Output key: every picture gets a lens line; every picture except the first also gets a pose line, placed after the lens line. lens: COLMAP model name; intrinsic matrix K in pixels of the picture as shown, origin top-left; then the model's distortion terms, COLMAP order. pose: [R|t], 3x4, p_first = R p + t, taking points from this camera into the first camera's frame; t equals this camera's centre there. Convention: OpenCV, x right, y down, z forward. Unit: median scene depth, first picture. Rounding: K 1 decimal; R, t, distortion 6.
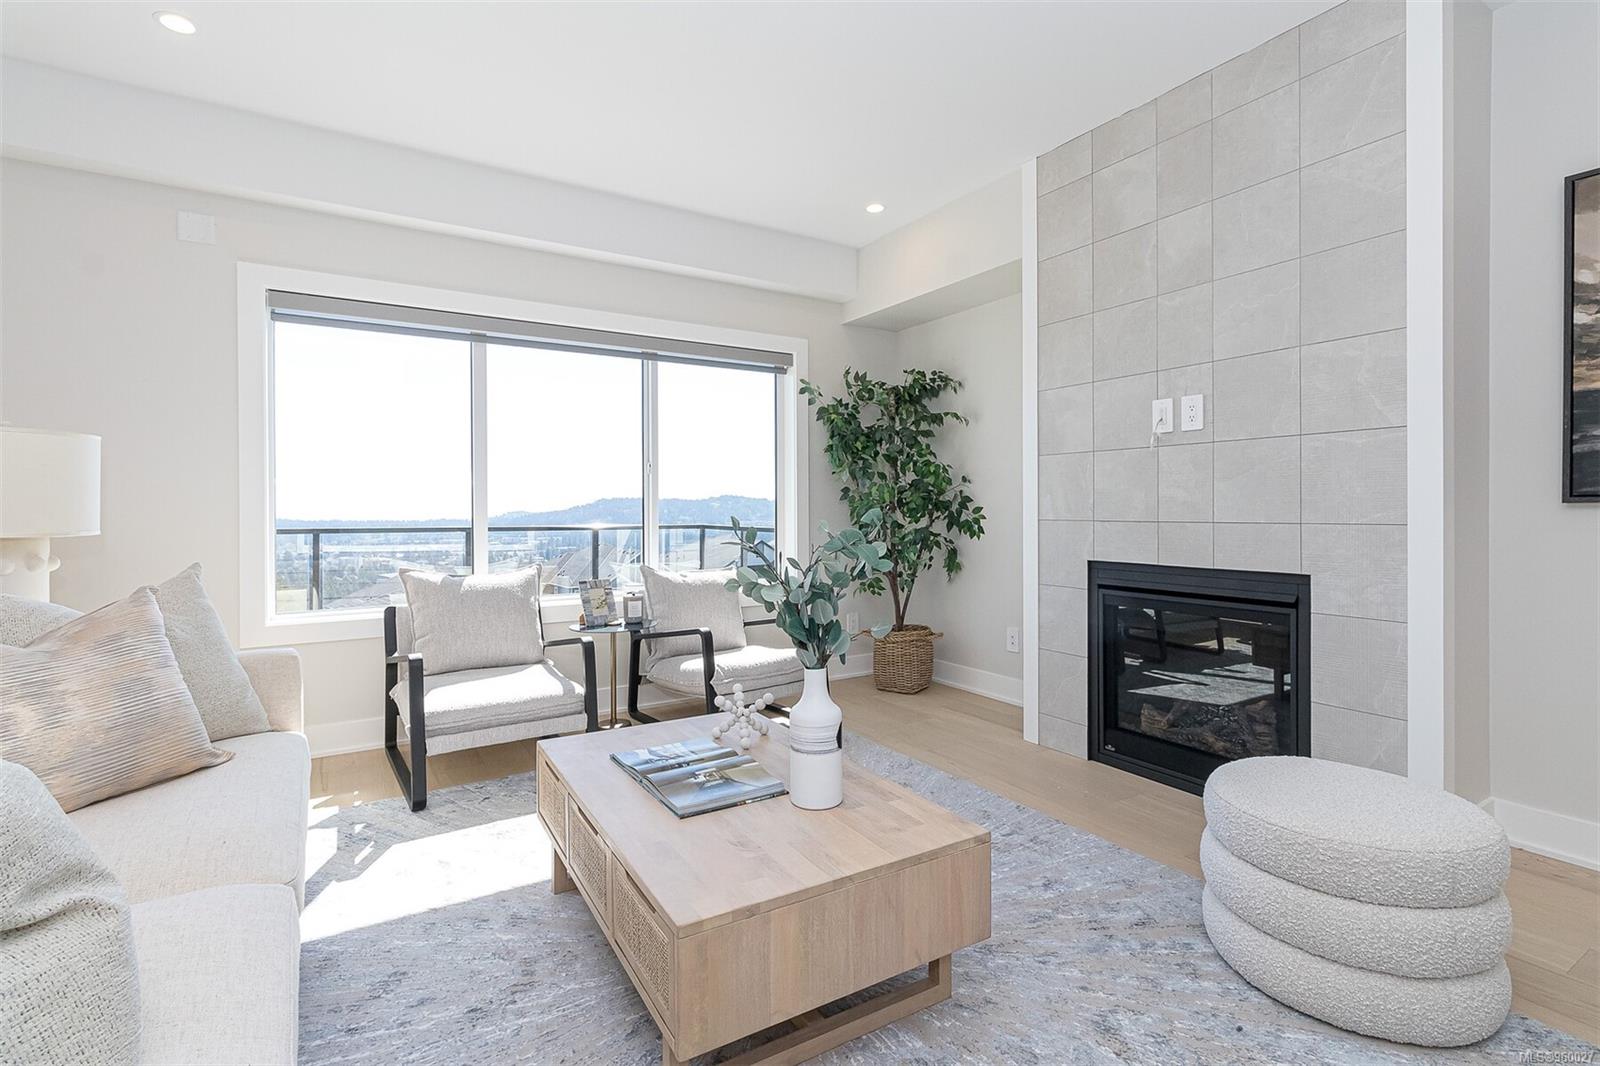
lens RADIAL K [[753.7, 0, 806.1], [0, 753.7, 515.2], [0, 0, 1]] dist [0.000065, -0.000689]
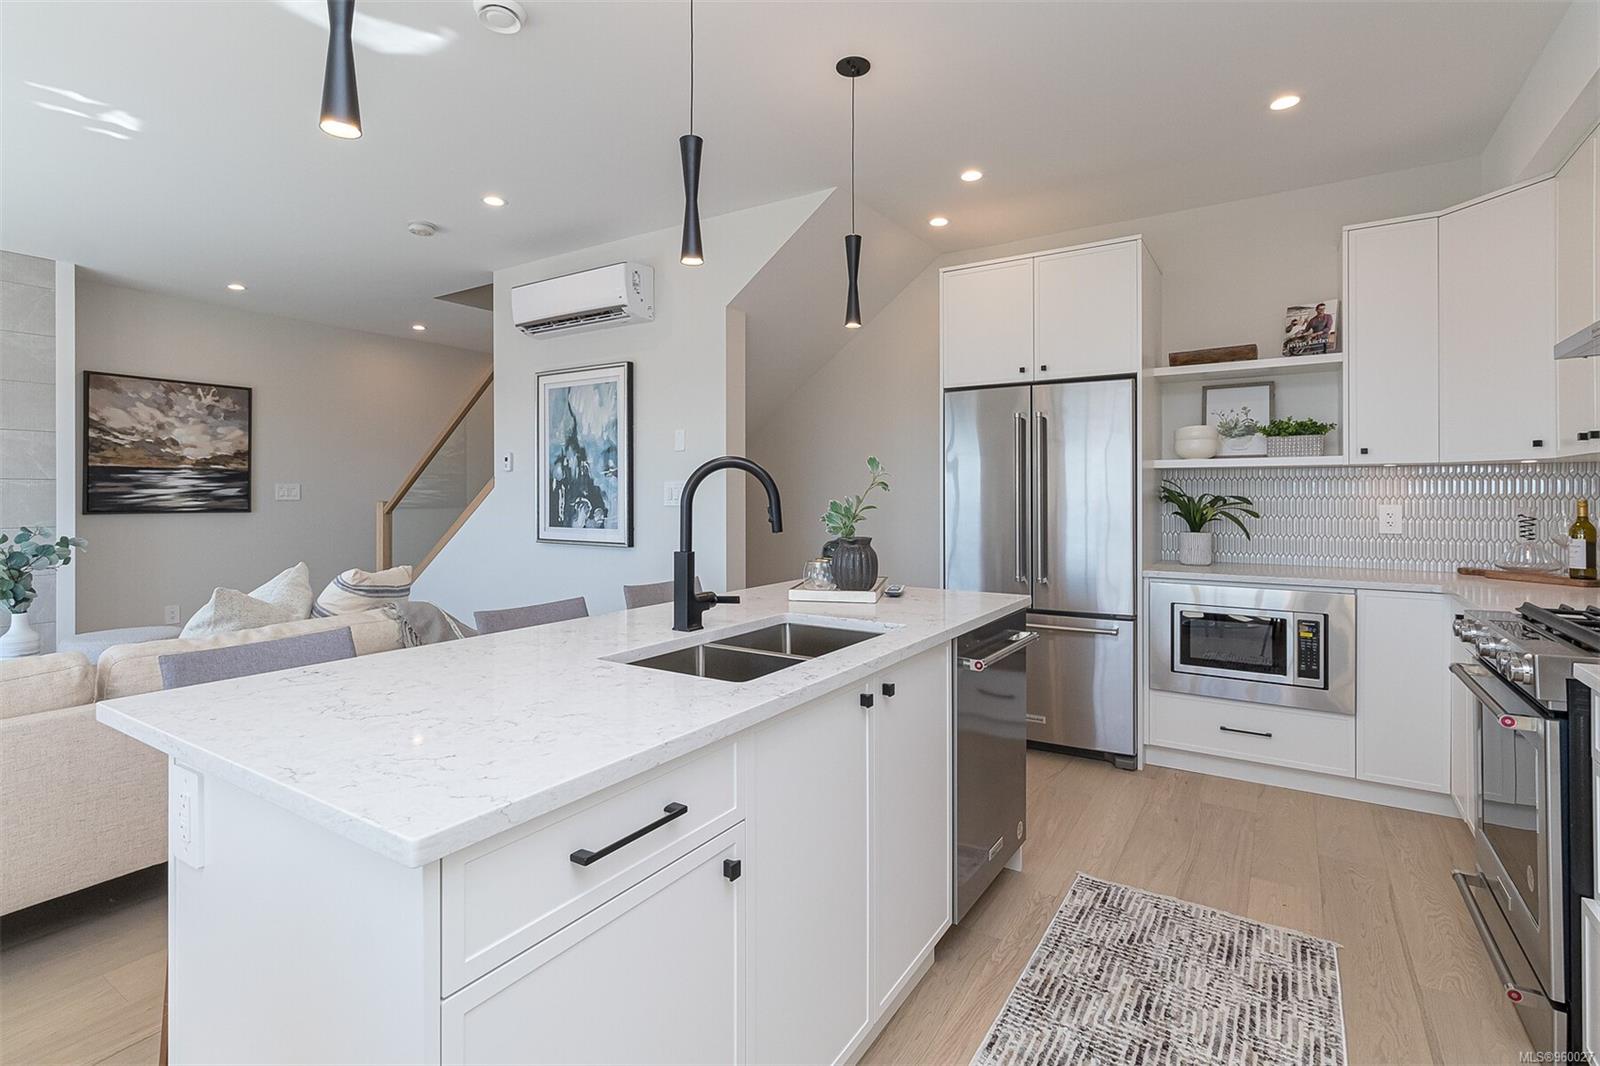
lens RADIAL K [[753.7, 0, 823.9], [0, 753.7, 484.9], [0, 0, 1]] dist [0.000065, -0.000689]
pose [[-0.464845, 0.016088, 0.885246, -1.043536], [0.008155, 0.999870, -0.013889, -0.029602], [-0.885354, 0.000763, -0.464916, 0.047776]]
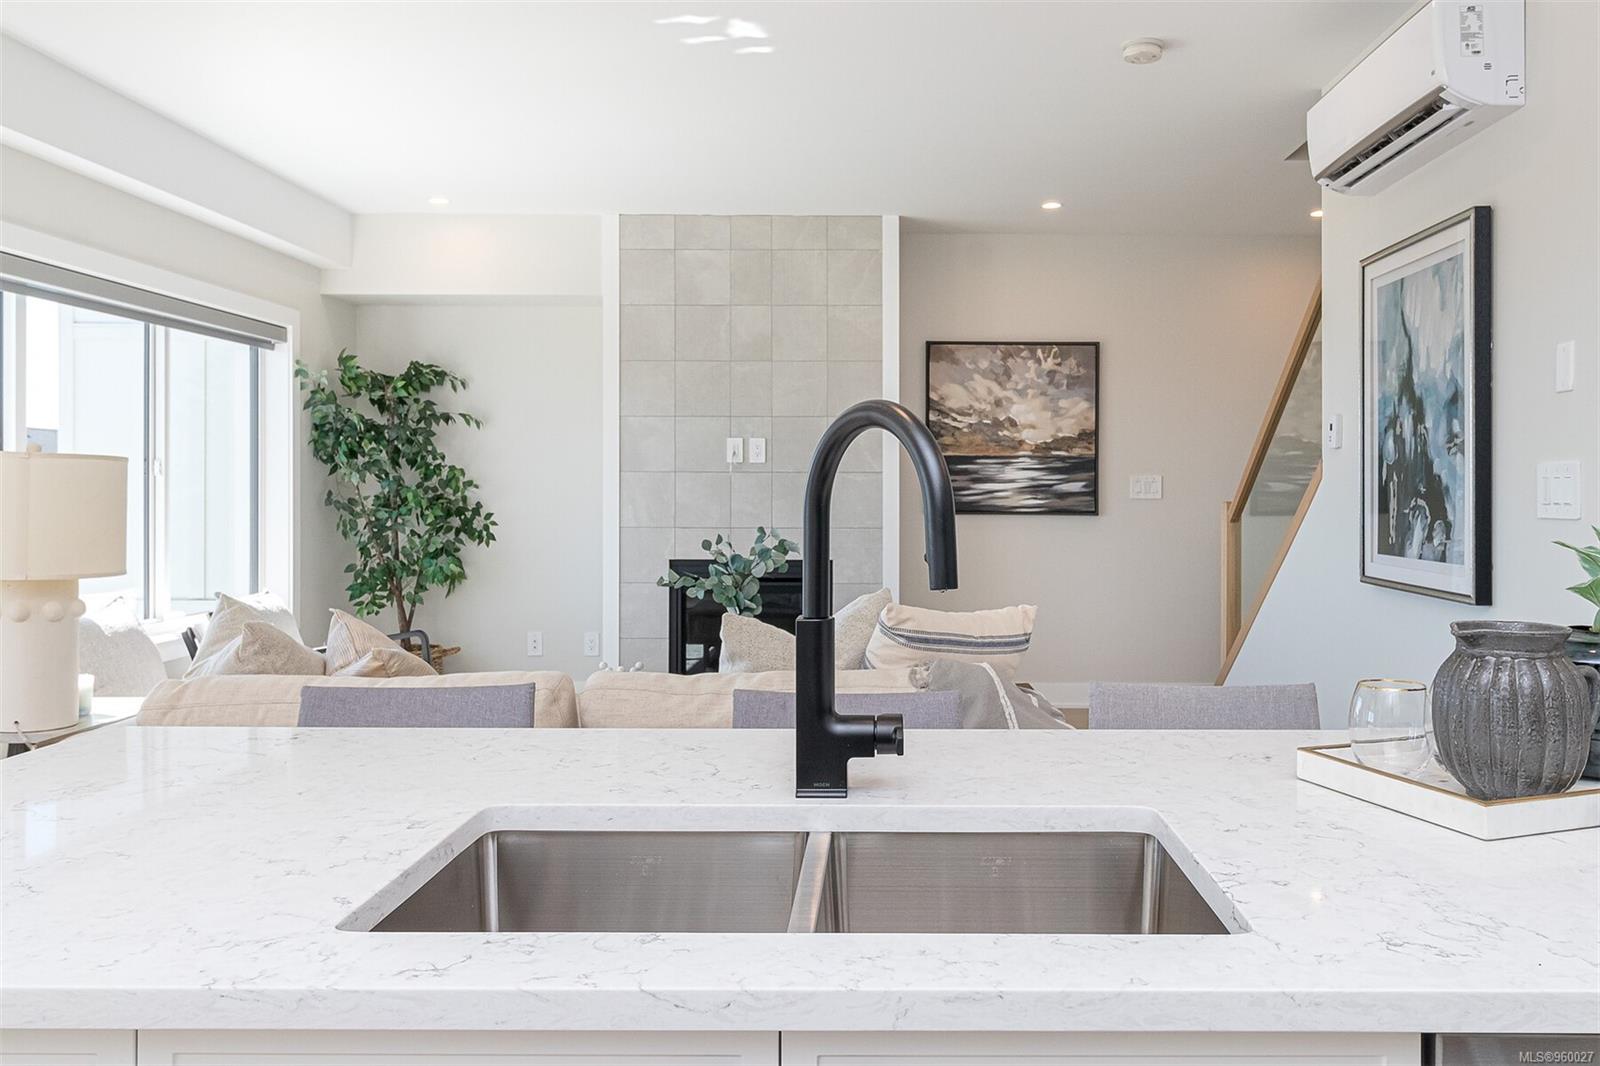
lens RADIAL K [[1249.3, 0, 889.2], [0, 1249.3, 508.8], [0, 0, 1]] dist [-0.012534, -0.006078]
pose [[0.510904, -0.007081, 0.859609, -0.889045], [0.000727, 0.999969, 0.007805, -0.028694], [-0.859637, -0.003363, 0.510894, -0.264284]]
